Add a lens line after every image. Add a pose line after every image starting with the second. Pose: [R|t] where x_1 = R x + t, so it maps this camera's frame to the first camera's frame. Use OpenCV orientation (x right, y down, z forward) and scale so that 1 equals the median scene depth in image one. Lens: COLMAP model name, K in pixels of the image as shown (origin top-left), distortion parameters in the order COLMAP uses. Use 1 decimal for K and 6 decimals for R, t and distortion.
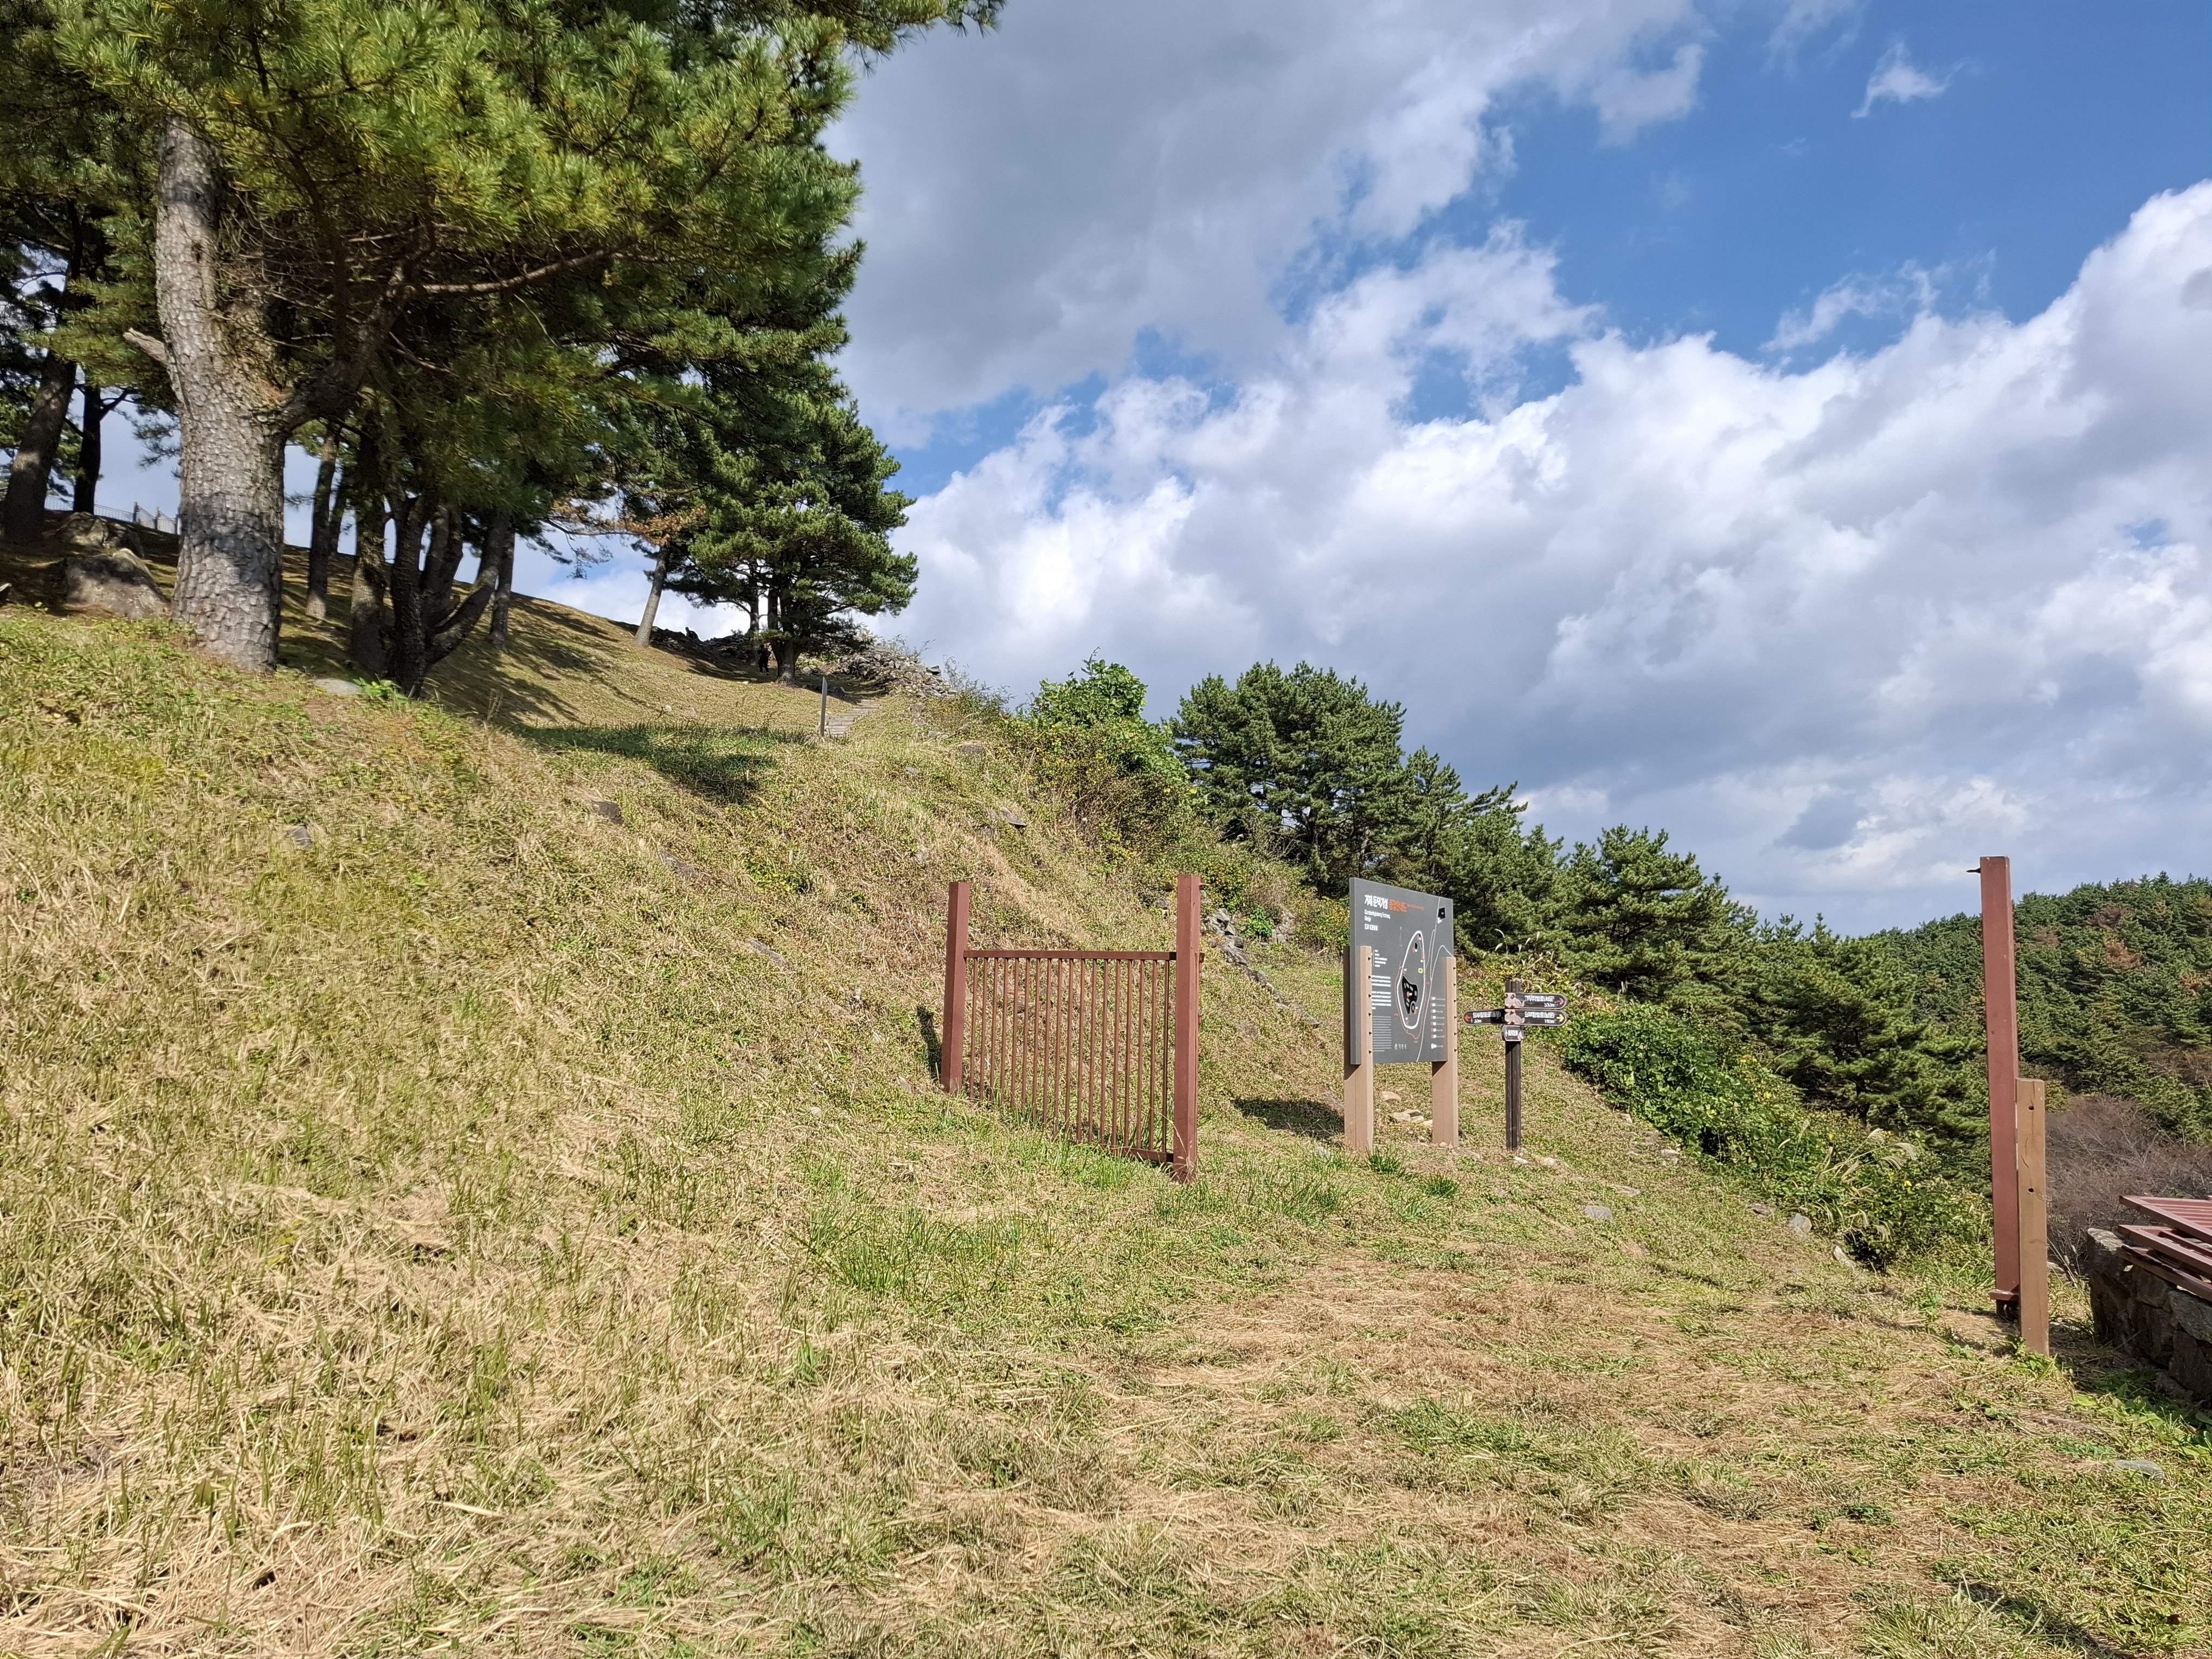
lens RADIAL K [[1498.5, 0, 1106.0], [0, 1498.5, 829.5], [0, 0, 1]] dist [0.058444, -0.074041]
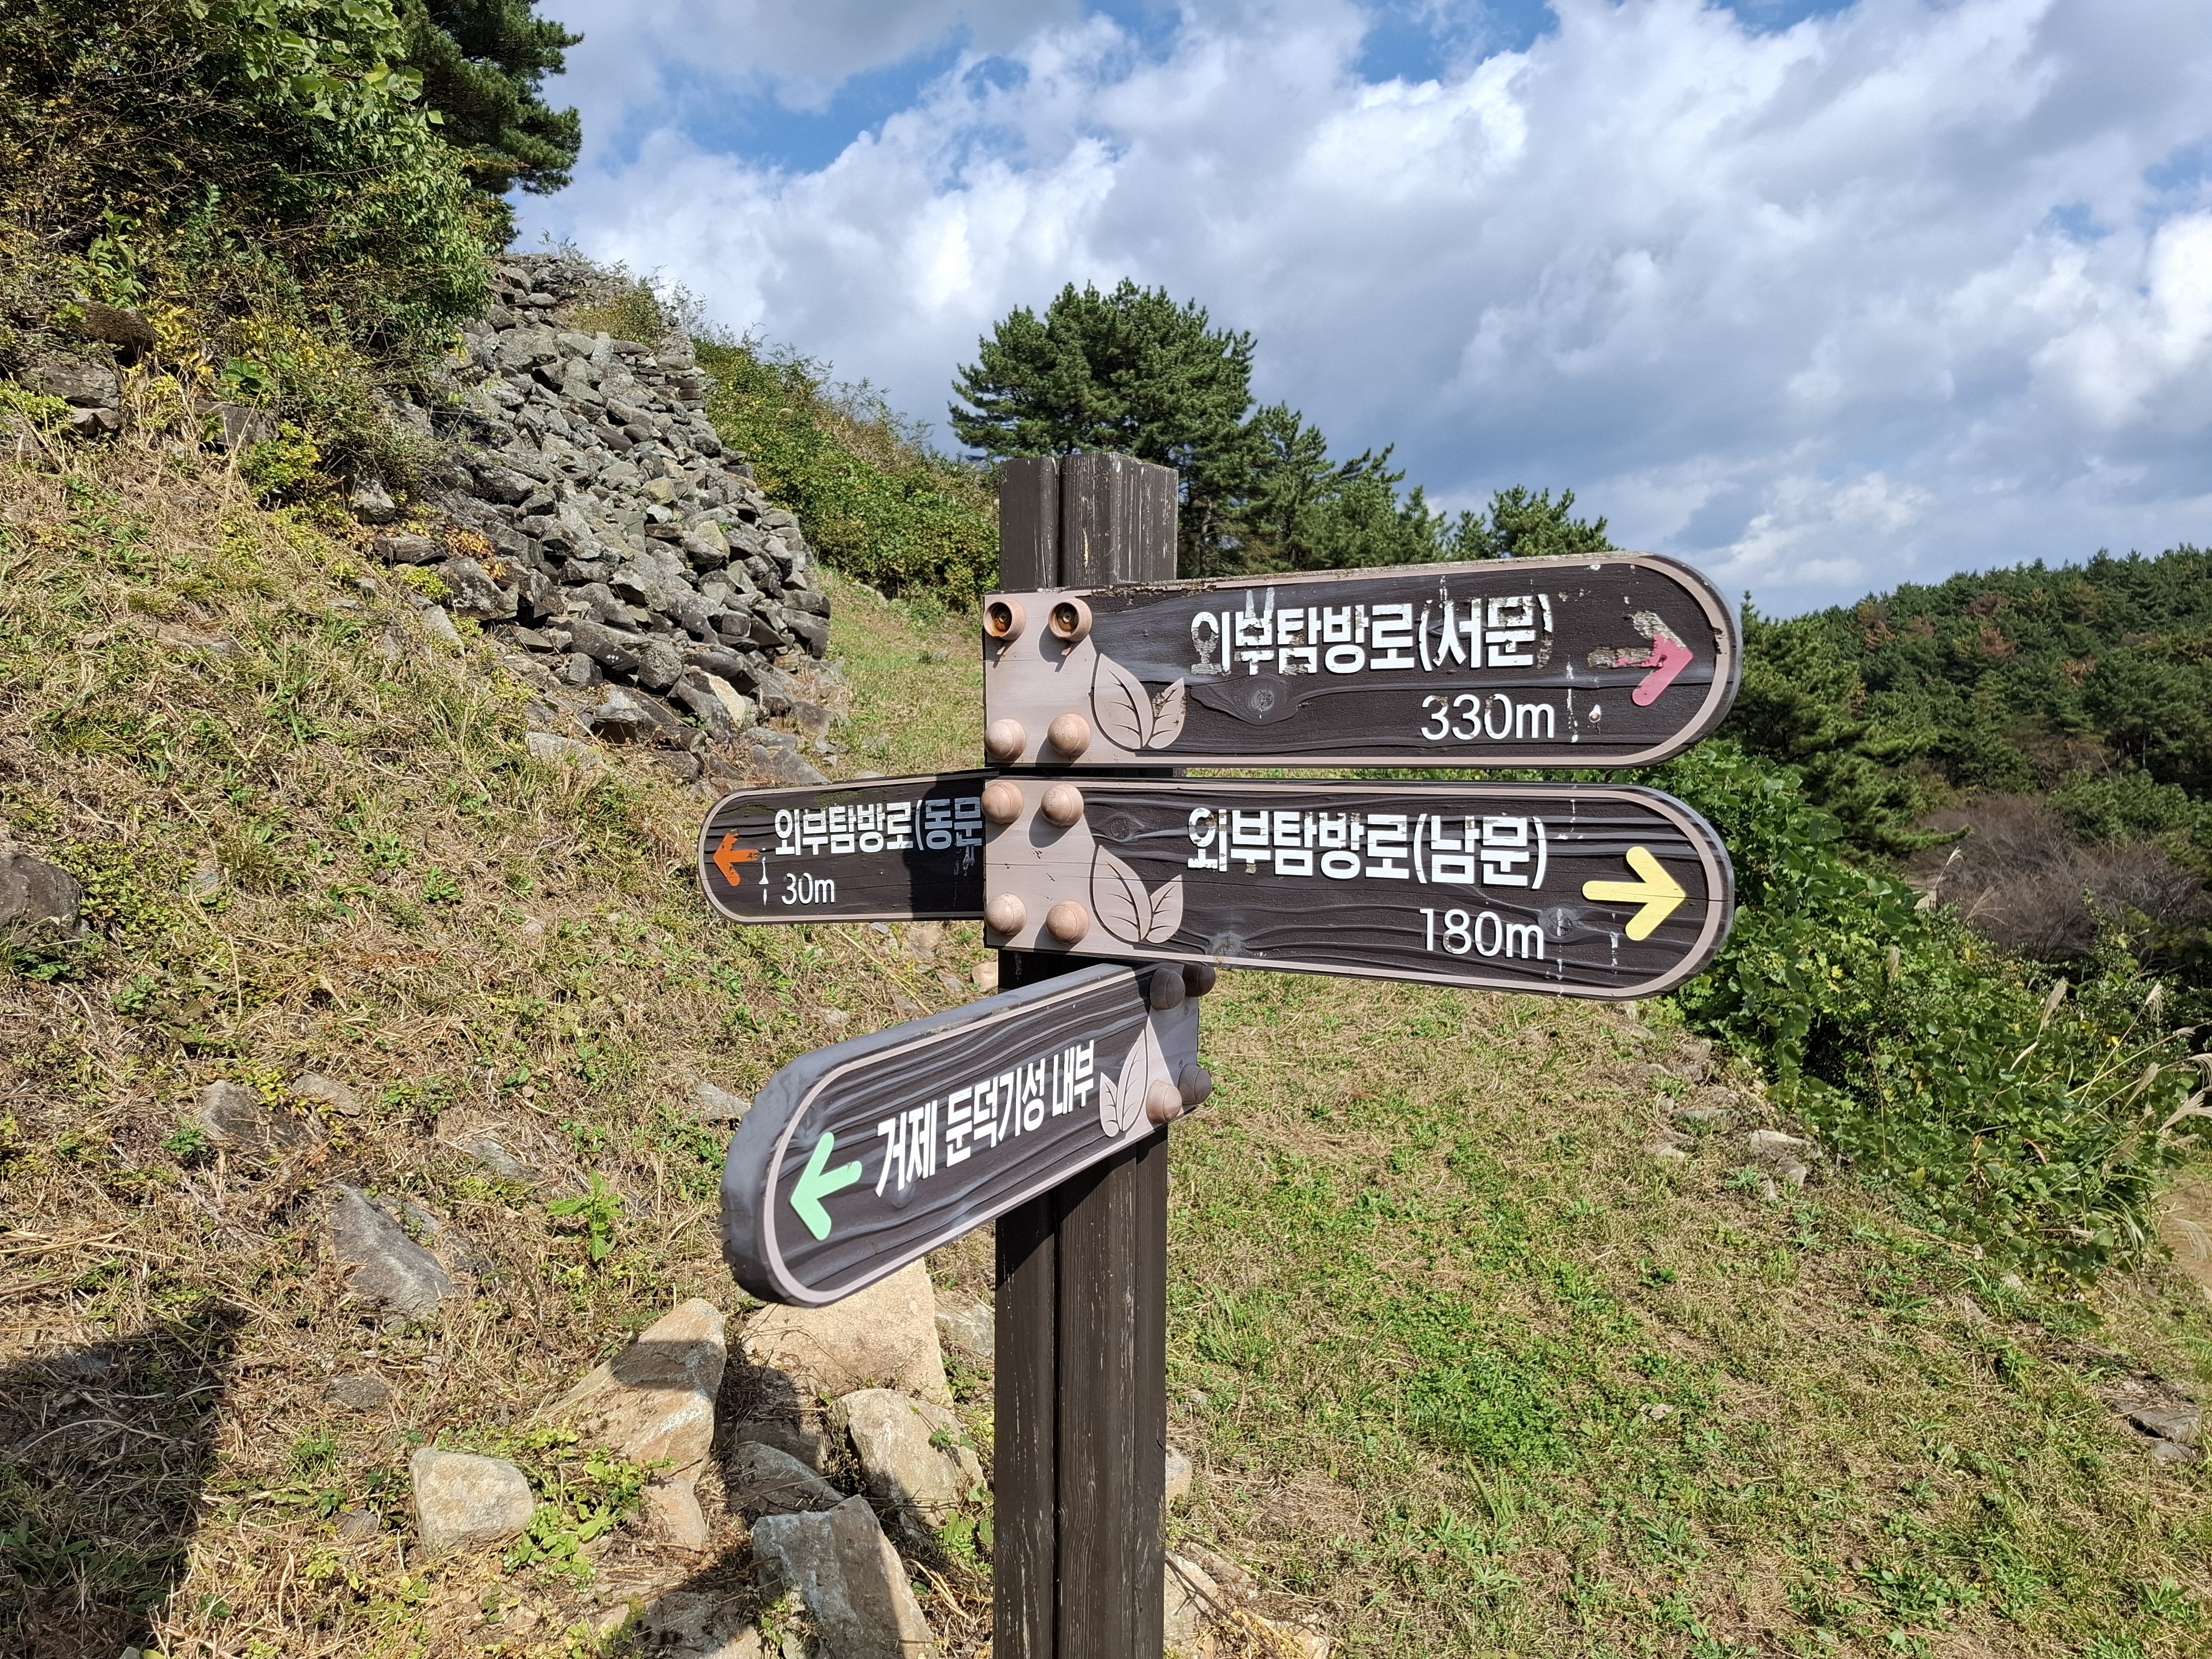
lens RADIAL K [[1498.5, 0, 1106.0], [0, 1498.5, 829.5], [0, 0, 1]] dist [0.058444, -0.074041]
pose [[0.996707, -0.031433, 0.074747, 0.057049], [0.016918, 0.982133, 0.187424, 0.022774], [-0.079303, -0.185542, 0.979431, 0.196136]]
